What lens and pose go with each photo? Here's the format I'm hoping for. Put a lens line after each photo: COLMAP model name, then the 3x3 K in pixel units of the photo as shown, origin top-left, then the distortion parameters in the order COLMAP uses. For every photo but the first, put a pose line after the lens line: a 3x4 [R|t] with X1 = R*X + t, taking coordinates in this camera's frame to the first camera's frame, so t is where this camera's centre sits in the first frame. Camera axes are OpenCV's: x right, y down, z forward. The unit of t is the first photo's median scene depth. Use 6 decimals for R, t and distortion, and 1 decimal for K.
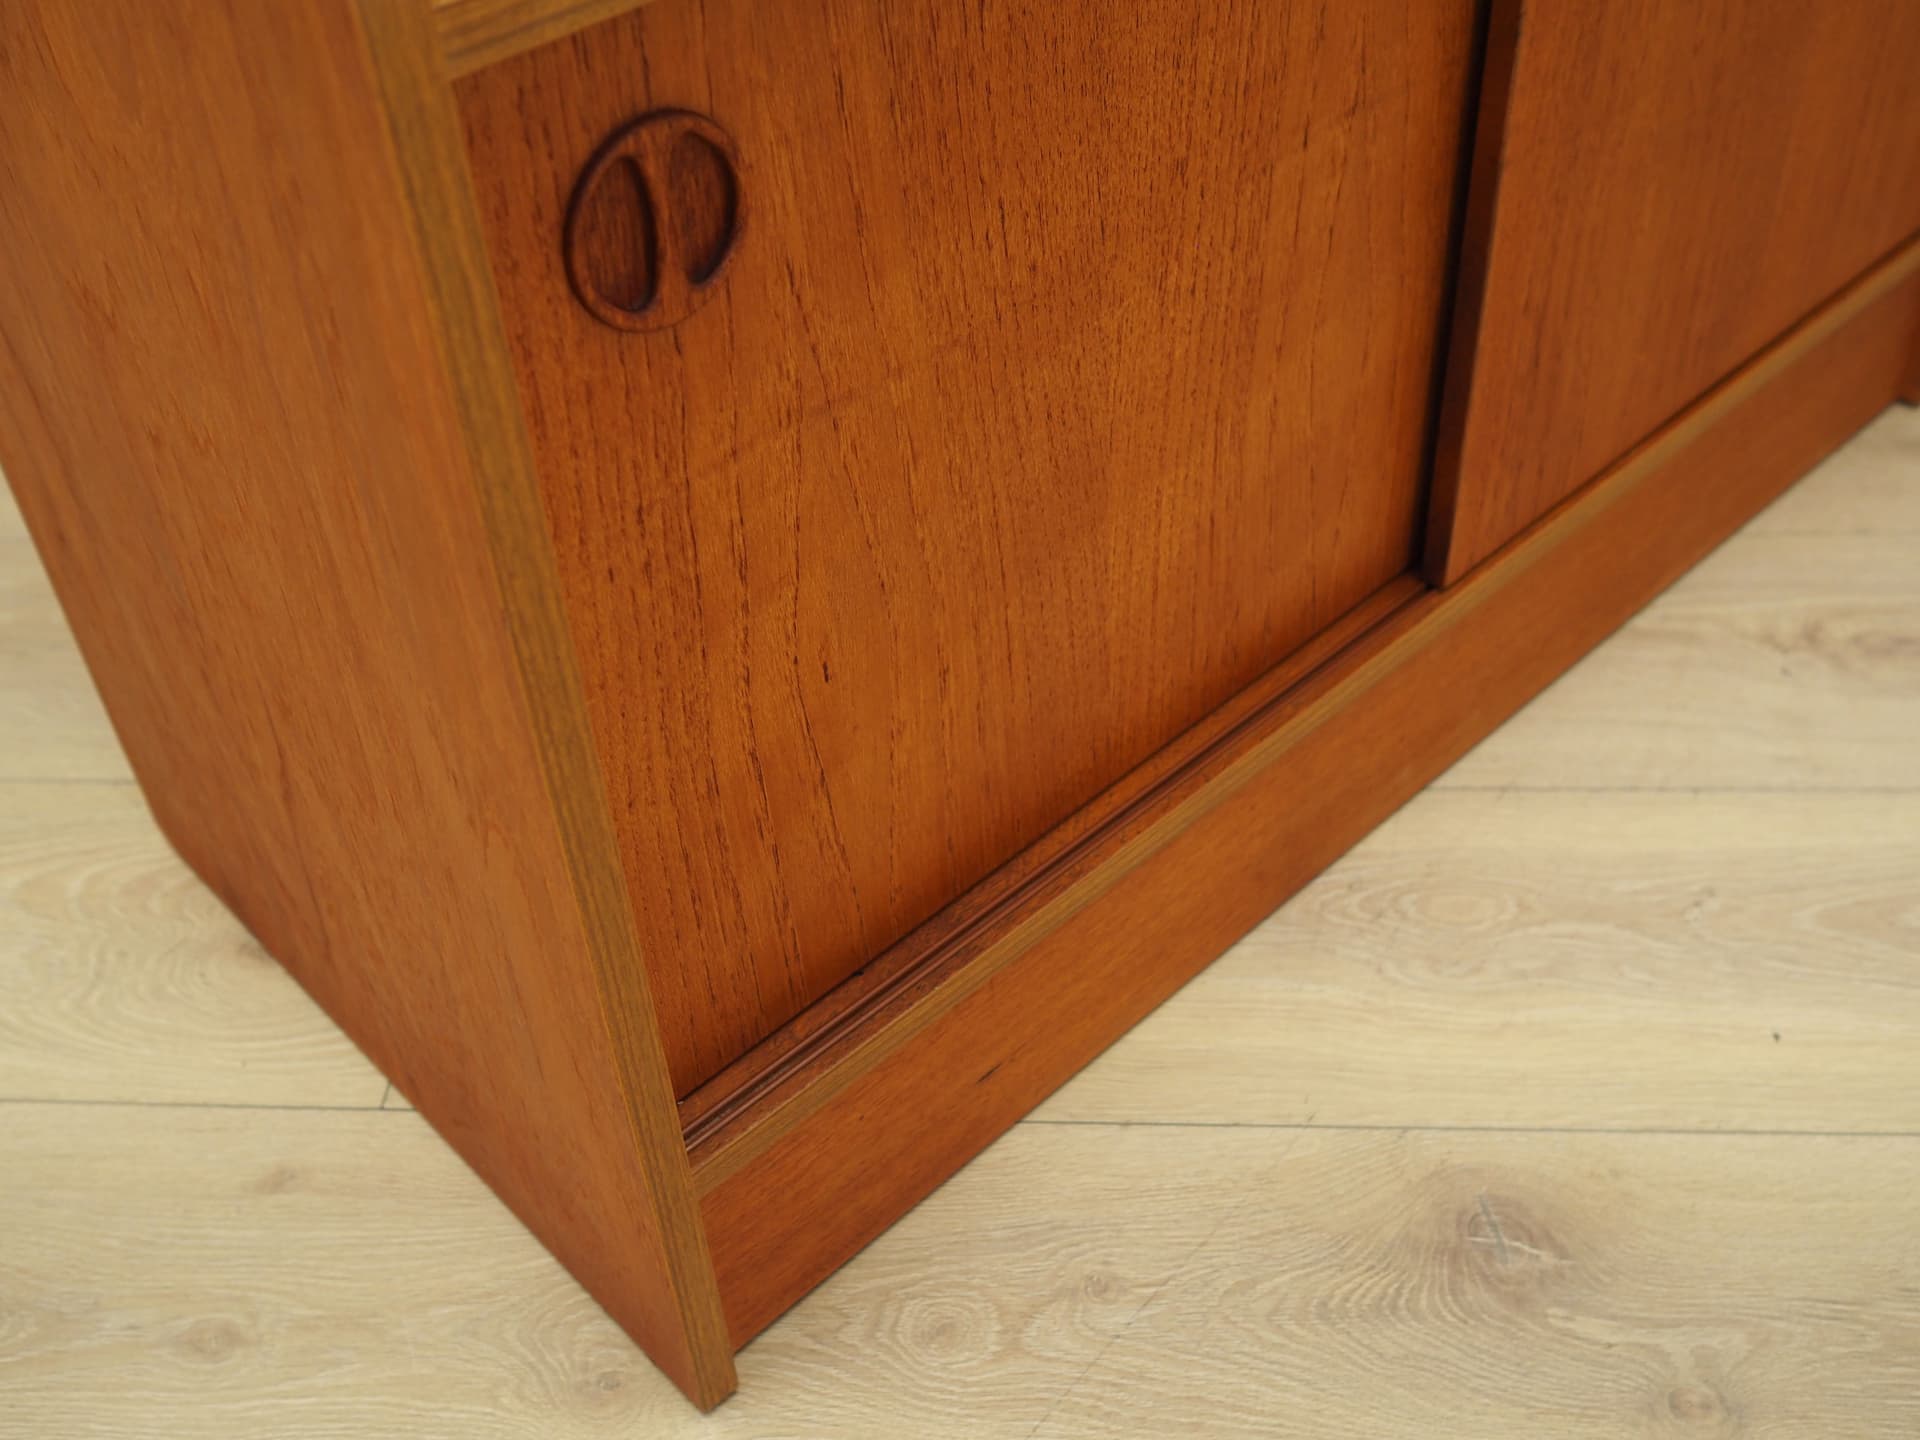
lens RADIAL K [[2096.5, 0, 938.1], [0, 2096.5, 722.5], [0, 0, 1]] dist [-0.040902, 0.016061]
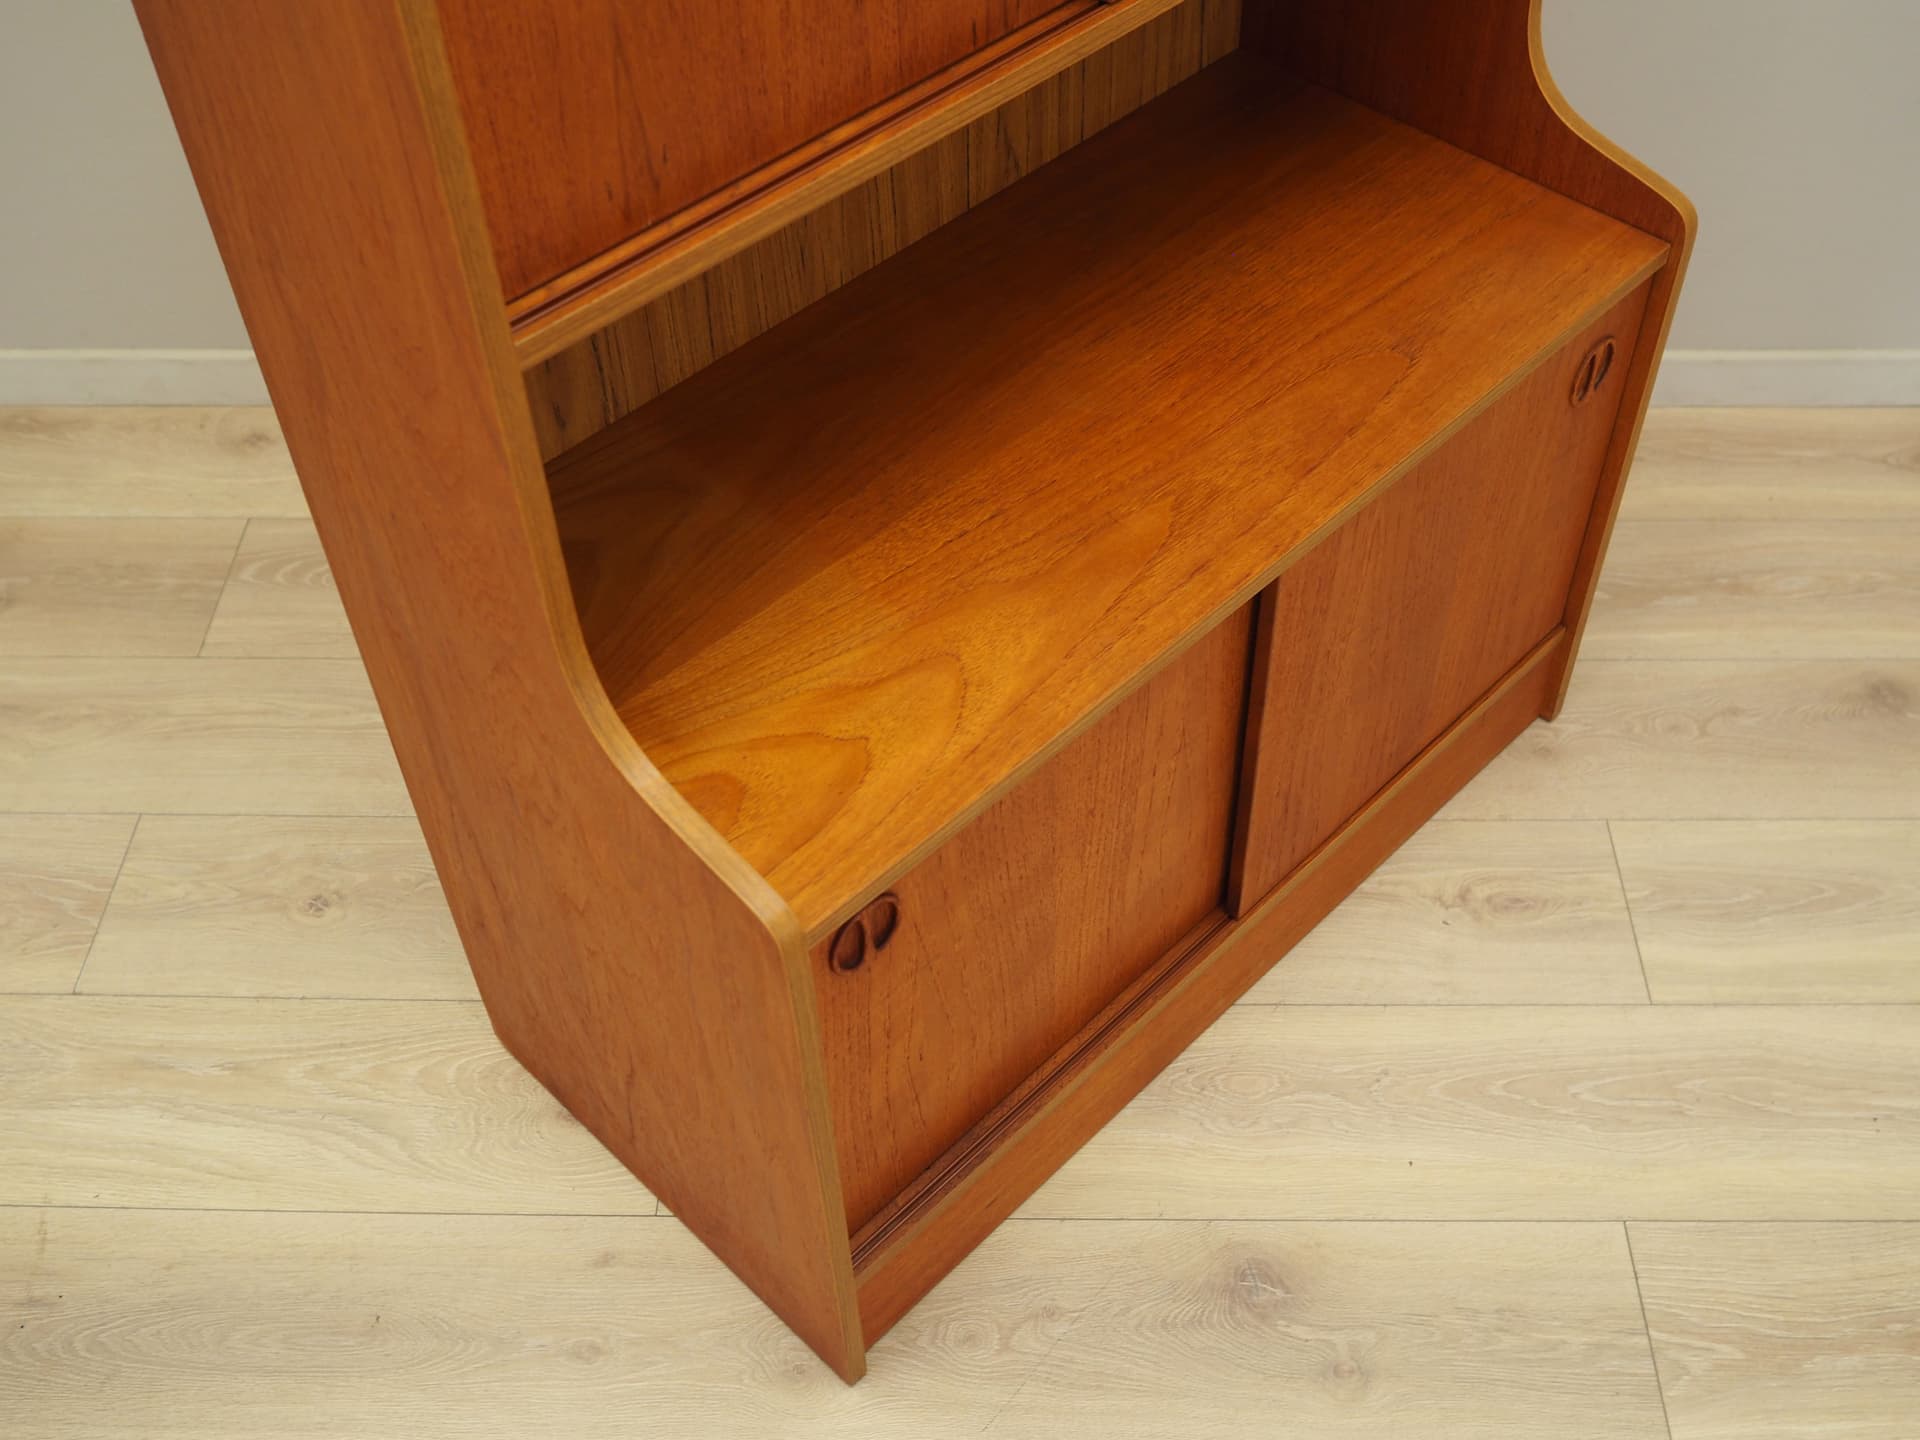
lens RADIAL K [[2038.8, 0, 991.8], [0, 2038.8, 722.6], [0, 0, 1]] dist [-0.043269, 0.015396]
pose [[0.998214, -0.008970, 0.059070, -0.086117], [0.003304, 0.995441, 0.095323, -0.472766], [-0.059656, -0.094958, 0.993692, -0.848839]]
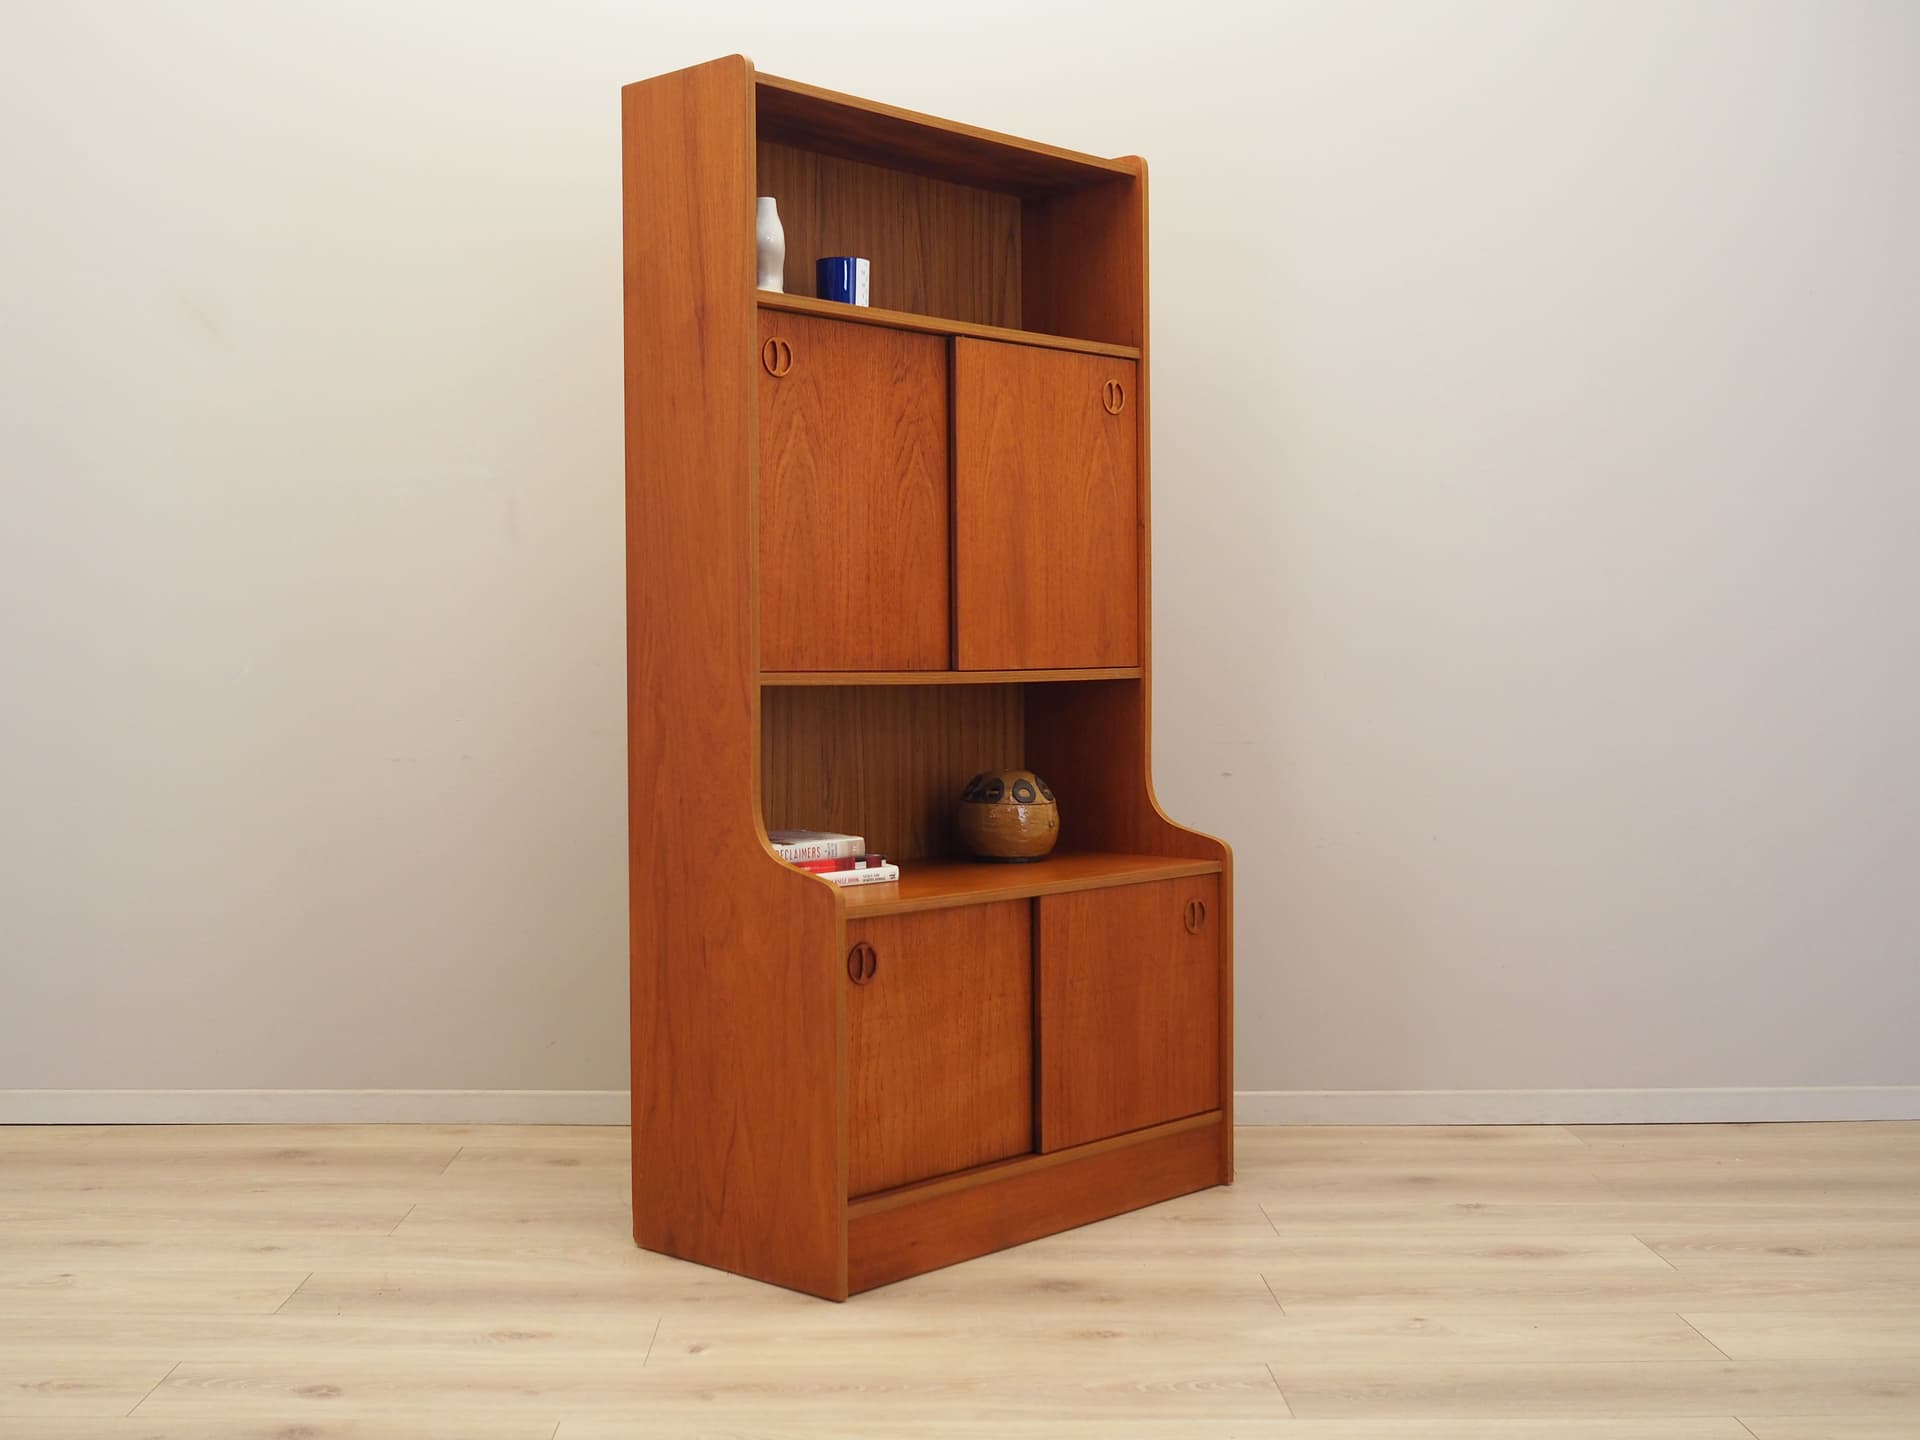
lens RADIAL K [[2234.0, 0, 960.0], [0, 2234.0, 720.0], [0, 0, 1]] dist [-0.038515, 0.005755]
pose [[0.994992, 0.046070, 0.088702, -0.291040], [0.023379, 0.755559, -0.654663, 2.096926], [-0.097180, 0.653459, 0.750698, -2.571586]]
